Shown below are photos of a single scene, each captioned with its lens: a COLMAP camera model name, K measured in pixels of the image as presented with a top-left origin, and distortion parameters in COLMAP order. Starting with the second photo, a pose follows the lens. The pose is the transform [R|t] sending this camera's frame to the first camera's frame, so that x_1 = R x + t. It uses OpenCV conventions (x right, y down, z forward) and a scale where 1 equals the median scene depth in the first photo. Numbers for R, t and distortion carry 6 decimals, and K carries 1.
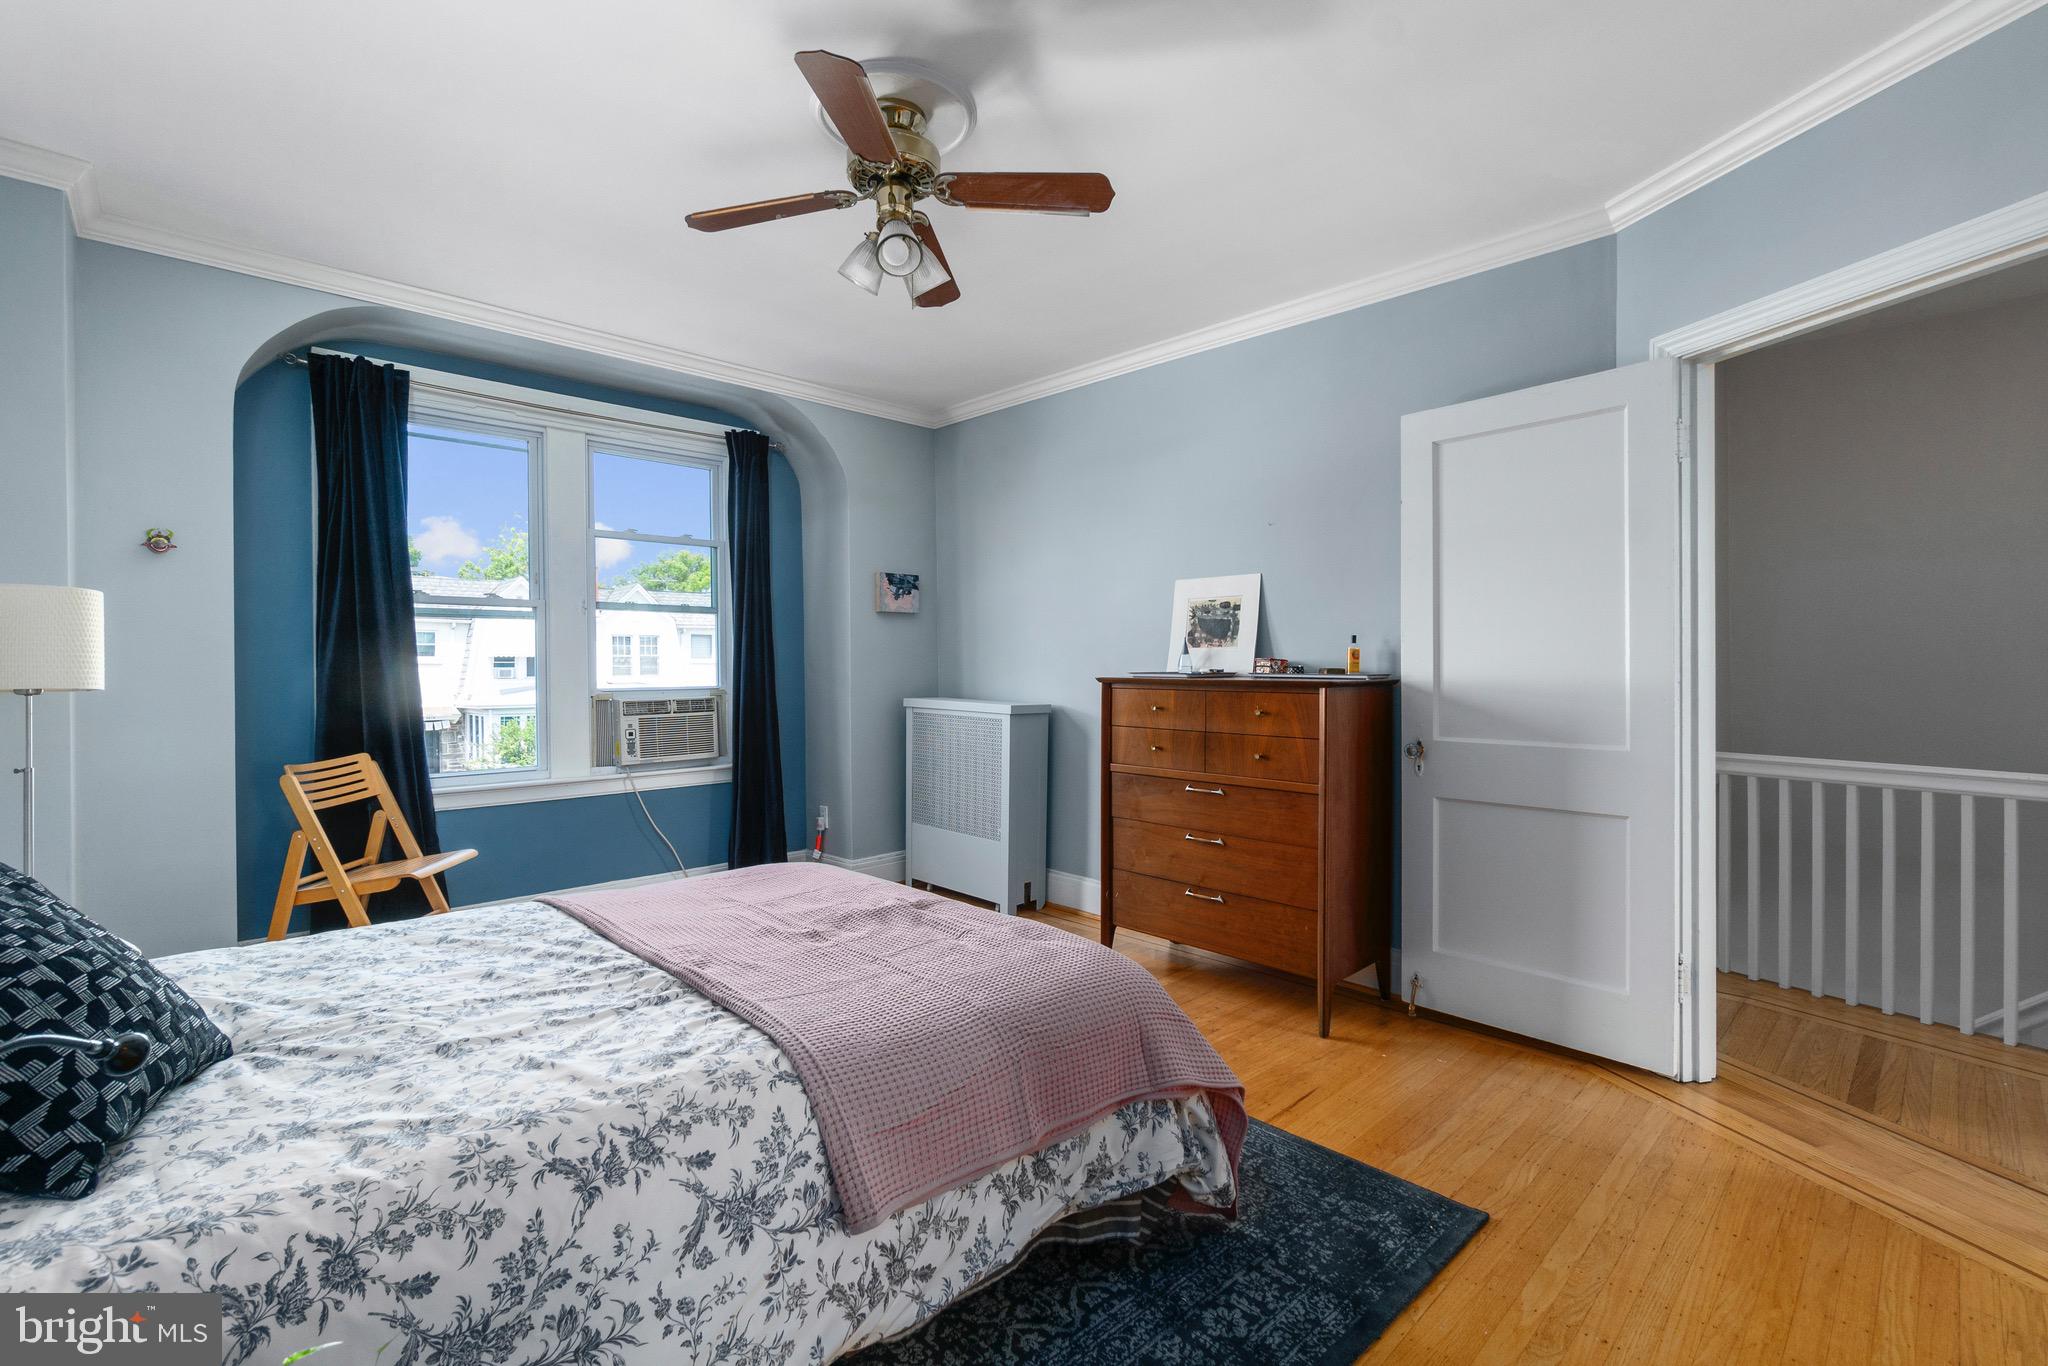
lens RADIAL K [[892.0, 0, 1016.7], [0, 892.0, 679.4], [0, 0, 1]] dist [-0.004505, 0.000866]
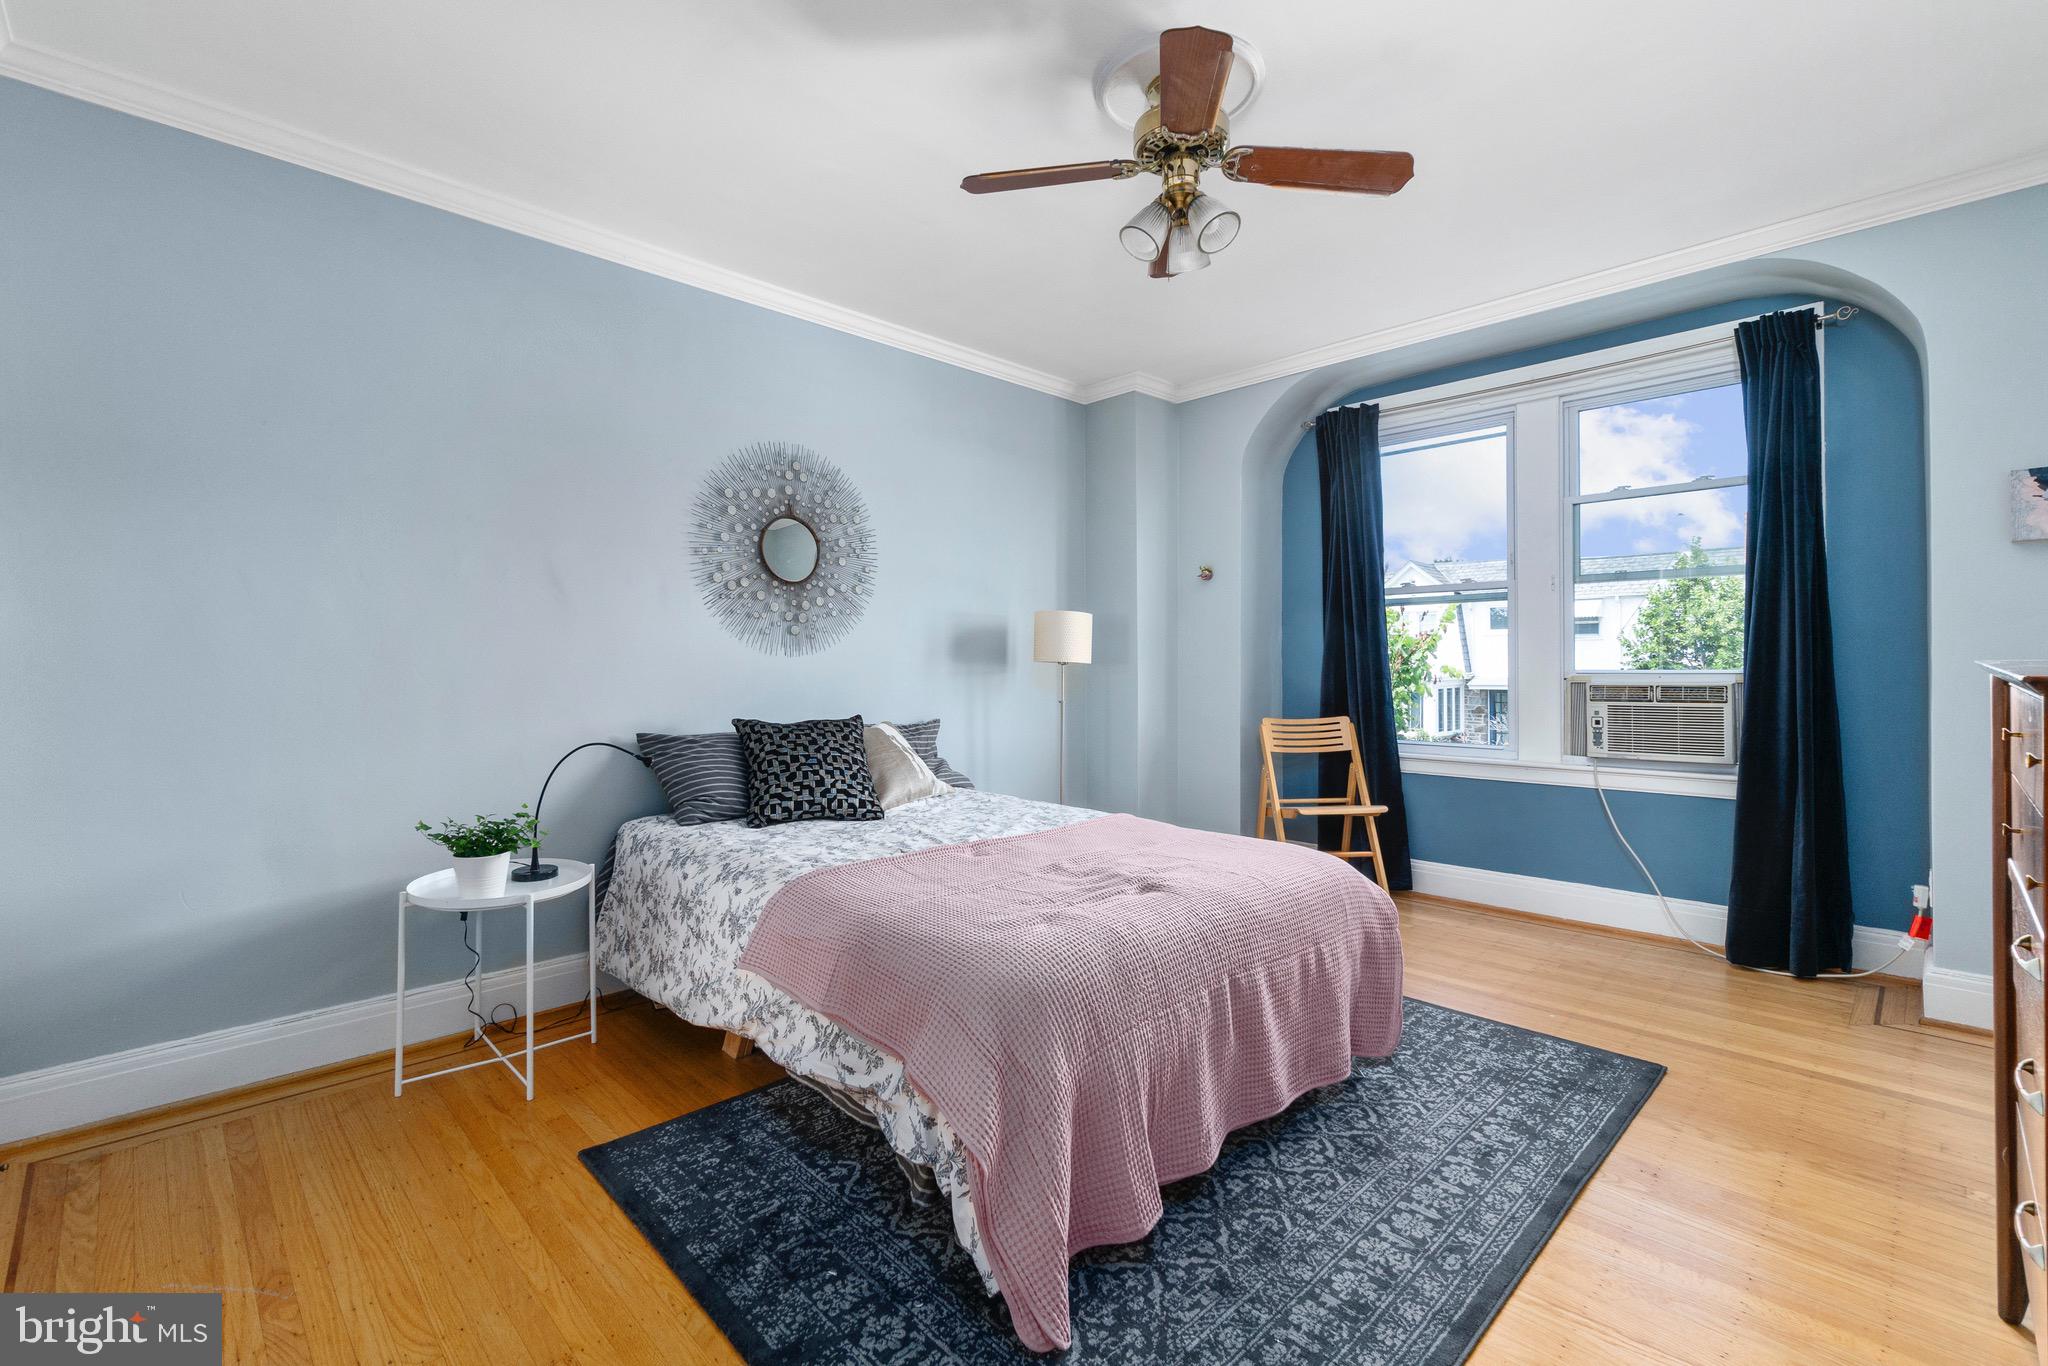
lens RADIAL K [[892.0, 0, 1016.4], [0, 892.0, 660.9], [0, 0, 1]] dist [-0.004505, 0.000866]
pose [[0.011141, 0.005976, -0.999920, 0.513357], [-0.005488, 0.999967, 0.005915, -0.001448], [0.999923, 0.005421, 0.011174, 0.488719]]
